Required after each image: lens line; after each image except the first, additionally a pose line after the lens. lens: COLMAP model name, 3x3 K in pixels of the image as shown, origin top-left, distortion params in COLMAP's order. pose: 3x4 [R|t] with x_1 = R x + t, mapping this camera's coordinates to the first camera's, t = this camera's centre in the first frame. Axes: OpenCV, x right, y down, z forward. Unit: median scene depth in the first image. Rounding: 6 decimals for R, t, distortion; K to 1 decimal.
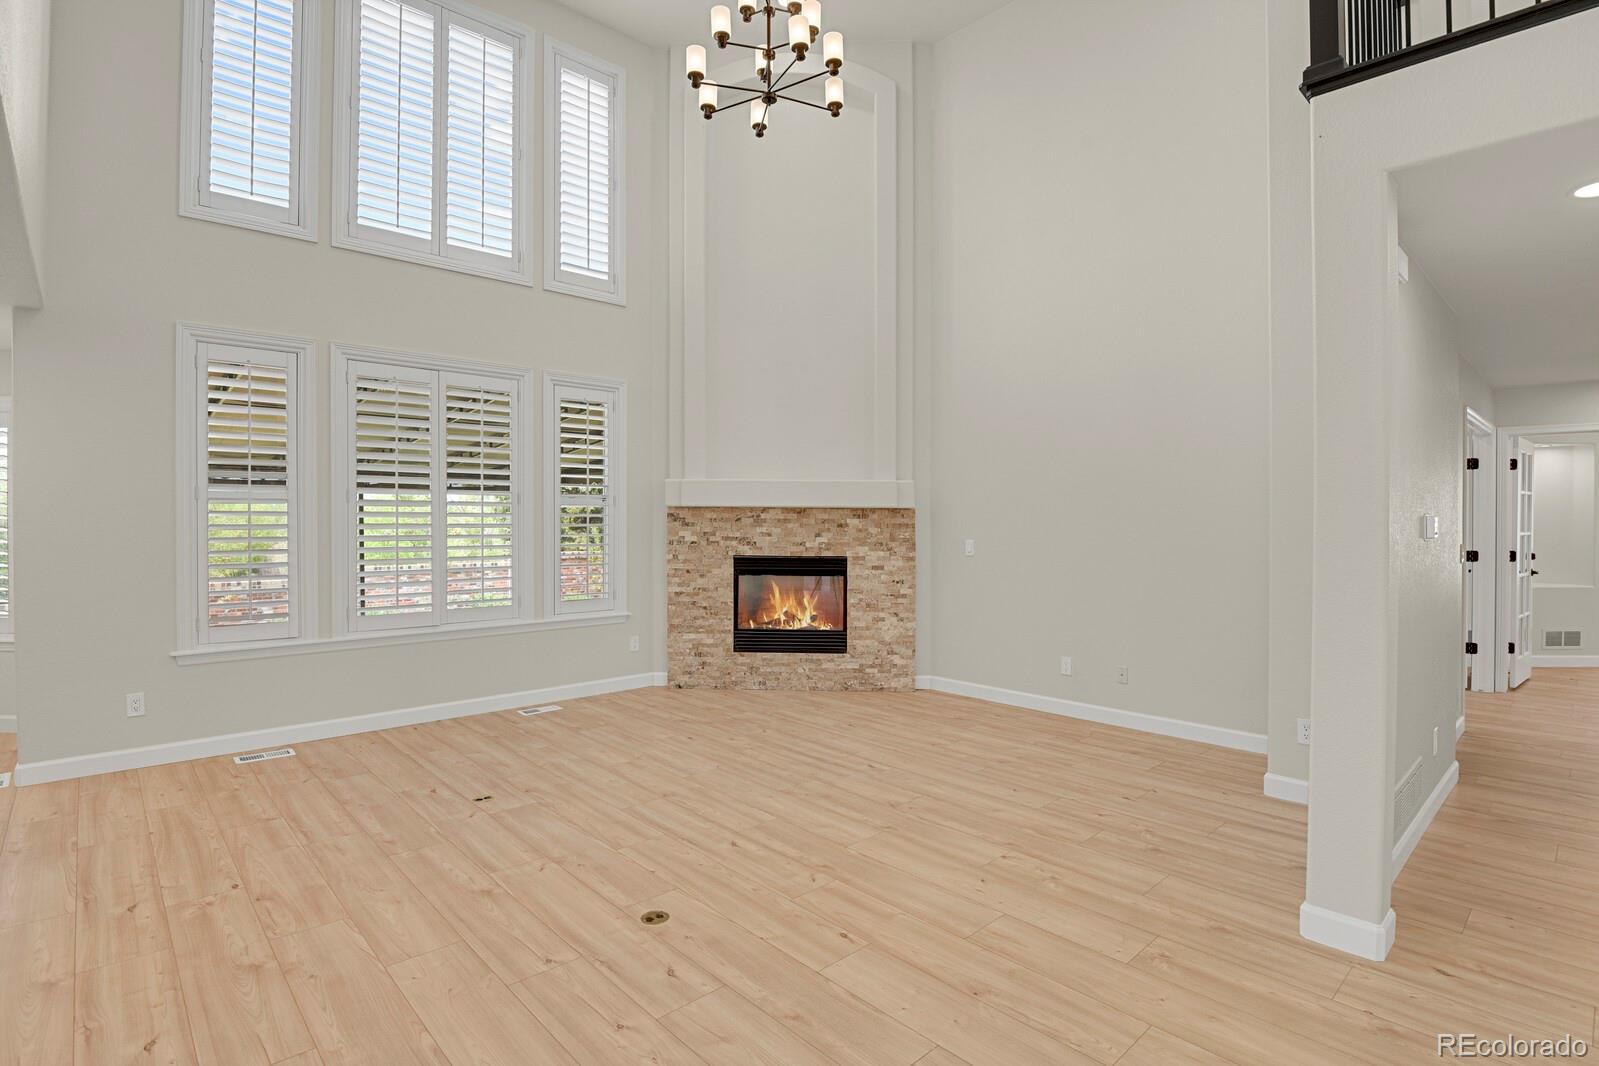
lens RADIAL K [[786.2, 0, 808.5], [0, 786.2, 524.8], [0, 0, 1]] dist [-0.020729, -0.005362]
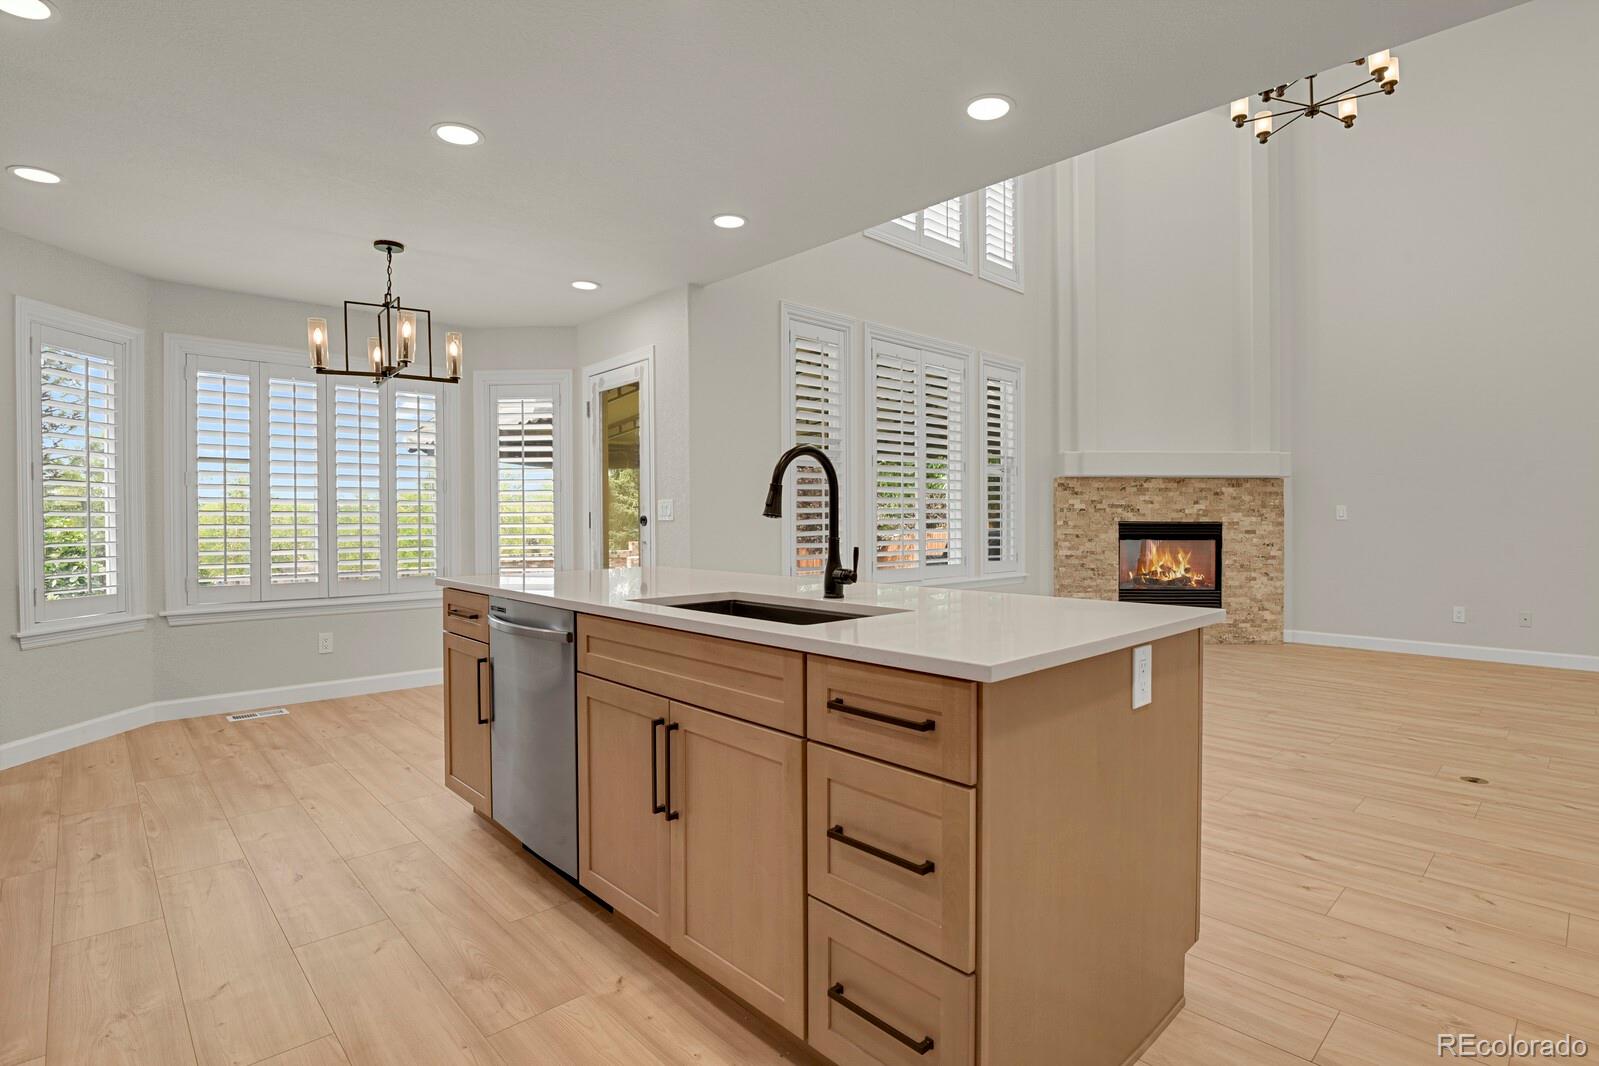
lens RADIAL K [[786.2, 0, 804.4], [0, 786.2, 525.5], [0, 0, 1]] dist [-0.020729, -0.005362]
pose [[0.999966, -0.002676, 0.007740, -0.547848], [0.002630, 0.999978, 0.006030, 0.037300], [-0.007756, -0.006009, 0.999952, -0.092231]]
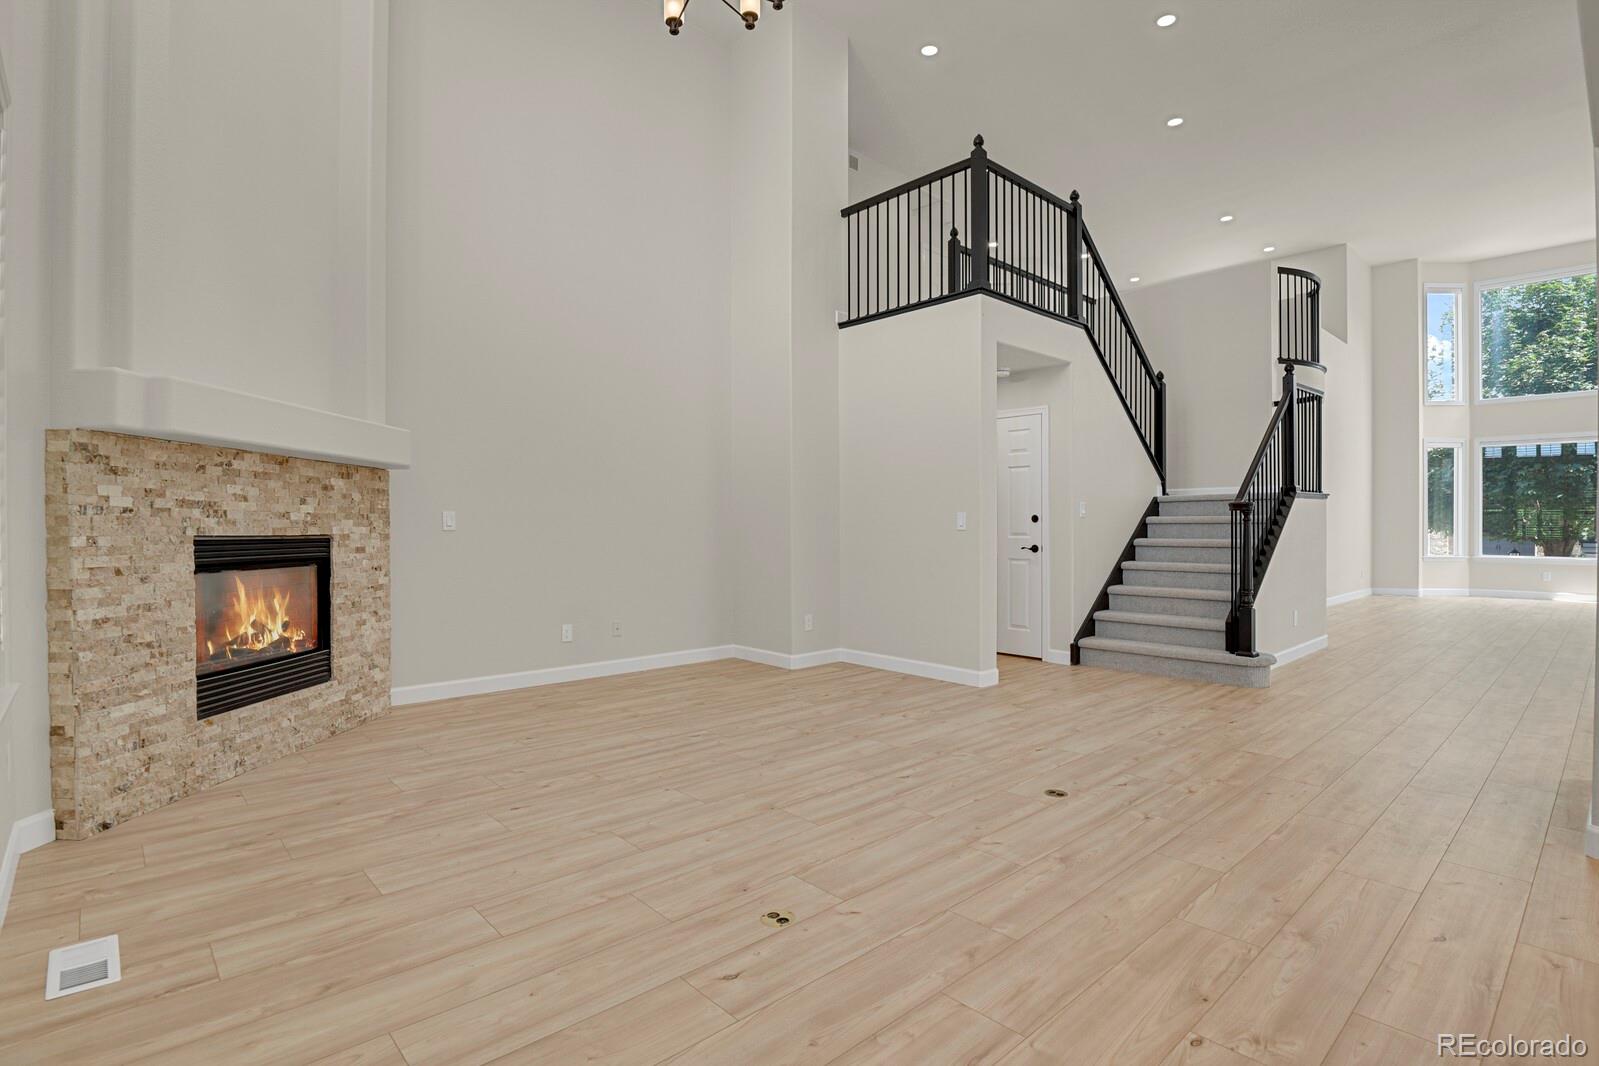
lens RADIAL K [[786.2, 0, 808.9], [0, 786.2, 530.9], [0, 0, 1]] dist [-0.020729, -0.005362]
pose [[0.001453, -0.009109, 0.999957, -0.613506], [0.004580, 0.999948, 0.009102, 0.033019], [-0.999988, 0.004567, 0.001494, 0.596299]]
